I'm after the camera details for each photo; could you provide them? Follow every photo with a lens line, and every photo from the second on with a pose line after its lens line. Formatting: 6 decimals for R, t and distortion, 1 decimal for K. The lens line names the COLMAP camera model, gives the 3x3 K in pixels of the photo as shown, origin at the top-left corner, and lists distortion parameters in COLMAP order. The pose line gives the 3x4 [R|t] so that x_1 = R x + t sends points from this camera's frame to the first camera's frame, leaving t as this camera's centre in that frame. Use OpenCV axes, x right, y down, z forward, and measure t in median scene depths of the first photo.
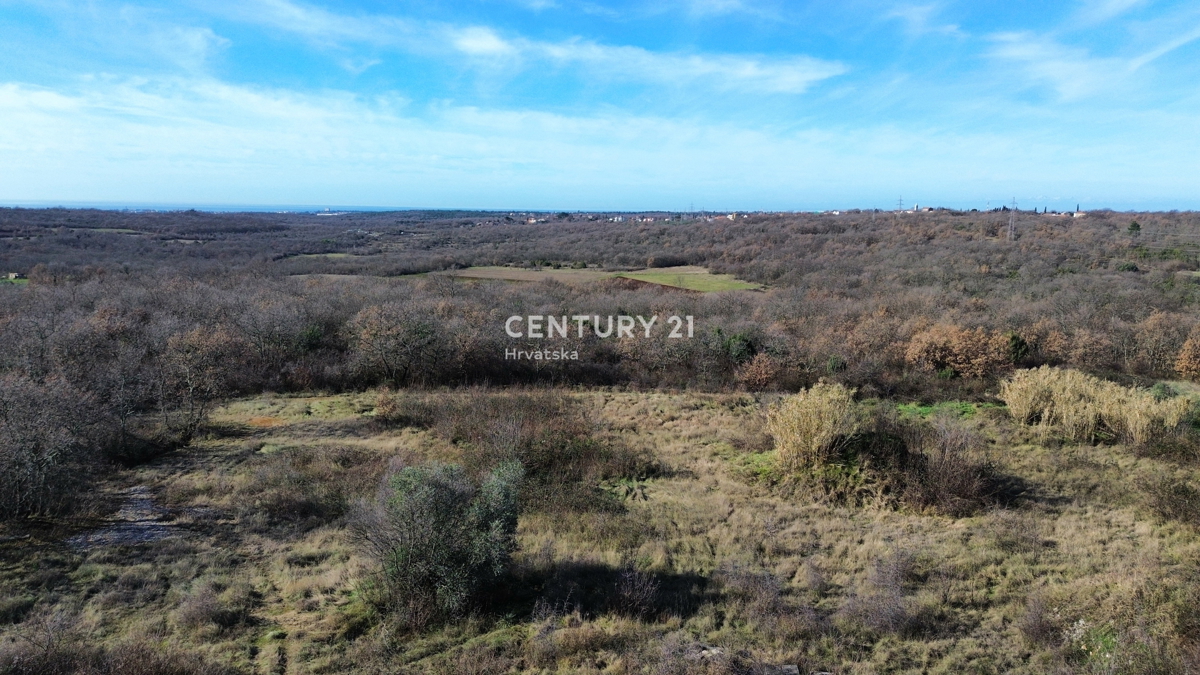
lens RADIAL K [[852.5, 0, 601.7], [0, 852.5, 342.4], [0, 0, 1]] dist [0.074526, -0.080933]
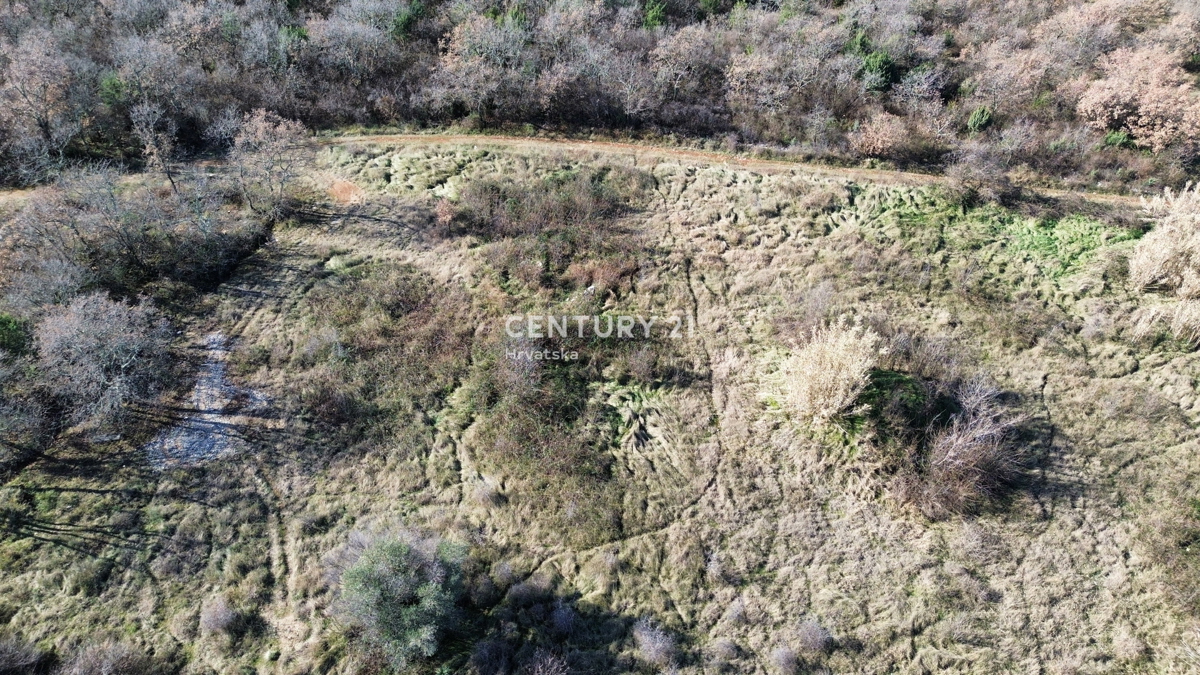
lens RADIAL K [[852.5, 0, 603.7], [0, 852.5, 348.7], [0, 0, 1]] dist [0.074526, -0.080933]
pose [[0.975347, 0.142468, -0.168526, 0.034736], [-0.025091, 0.830322, 0.556719, -0.102757], [0.219246, -0.538765, 0.813427, 0.039191]]
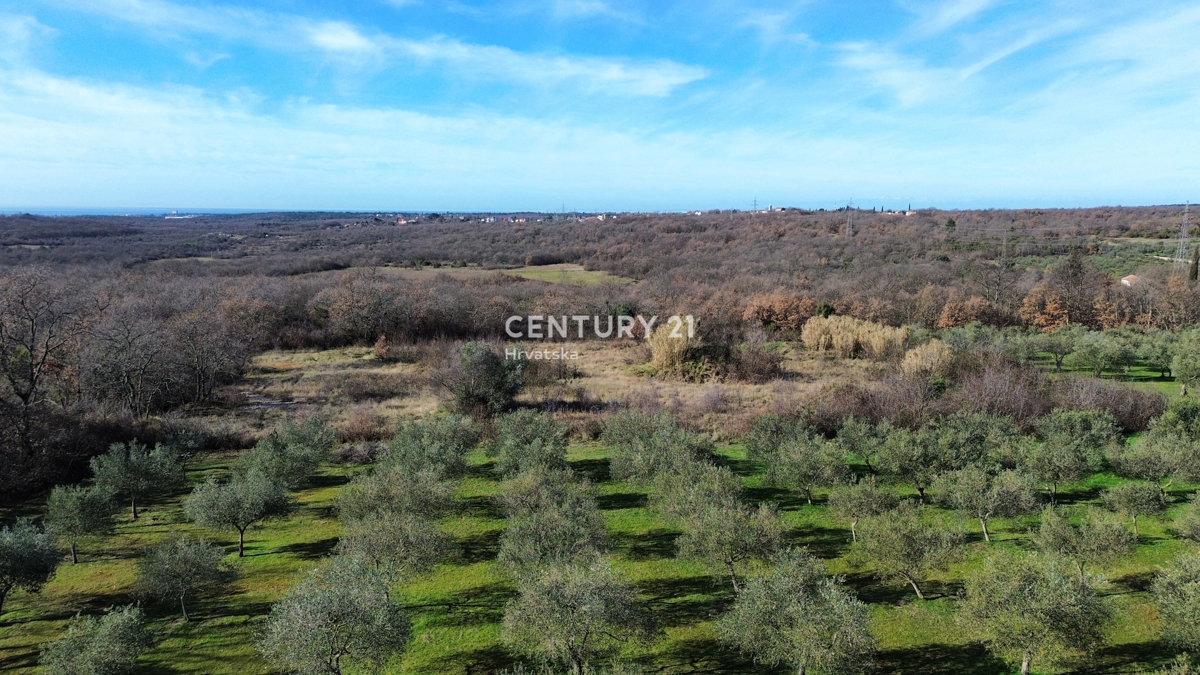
lens RADIAL K [[852.5, 0, 590.8], [0, 852.5, 356.0], [0, 0, 1]] dist [0.074526, -0.080933]
pose [[0.990386, -0.028832, 0.135293, -0.029753], [0.026896, 0.999508, 0.016116, 0.021096], [-0.135691, -0.012322, 0.990675, -0.131108]]
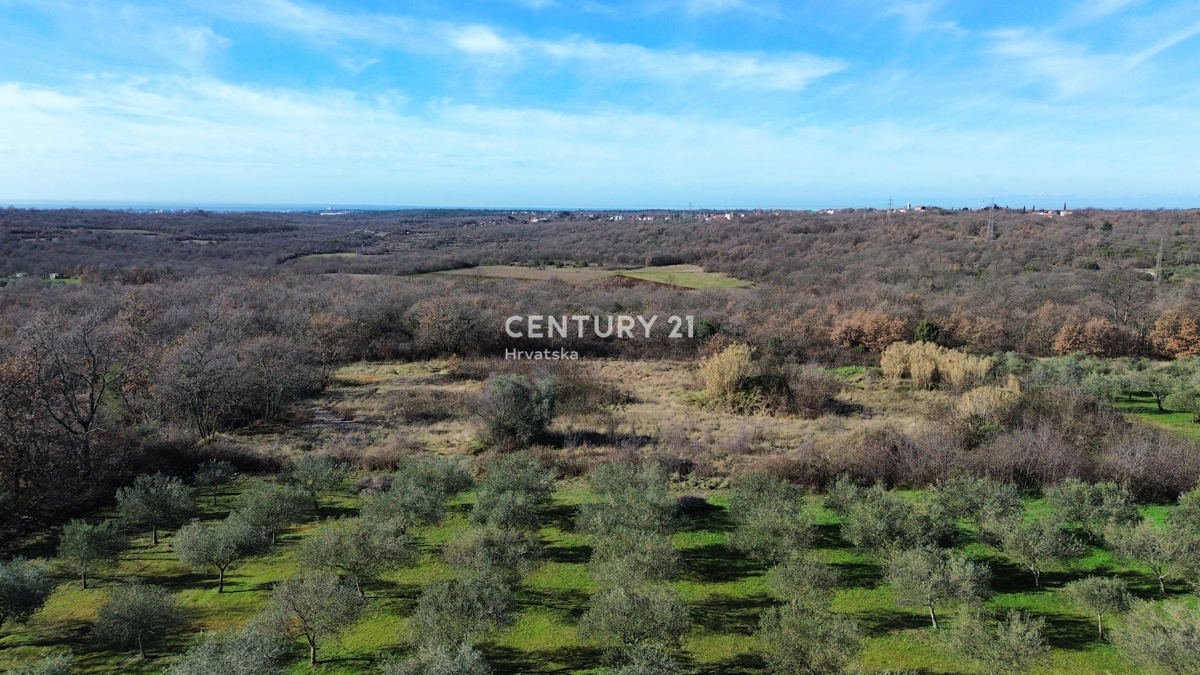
lens RADIAL K [[852.5, 0, 588.1], [0, 852.5, 361.6], [0, 0, 1]] dist [0.074526, -0.080933]
pose [[0.999854, -0.002129, -0.016972, 0.001801], [0.002543, 0.999700, 0.024370, 0.009028], [0.016915, -0.024410, 0.999559, -0.137669]]
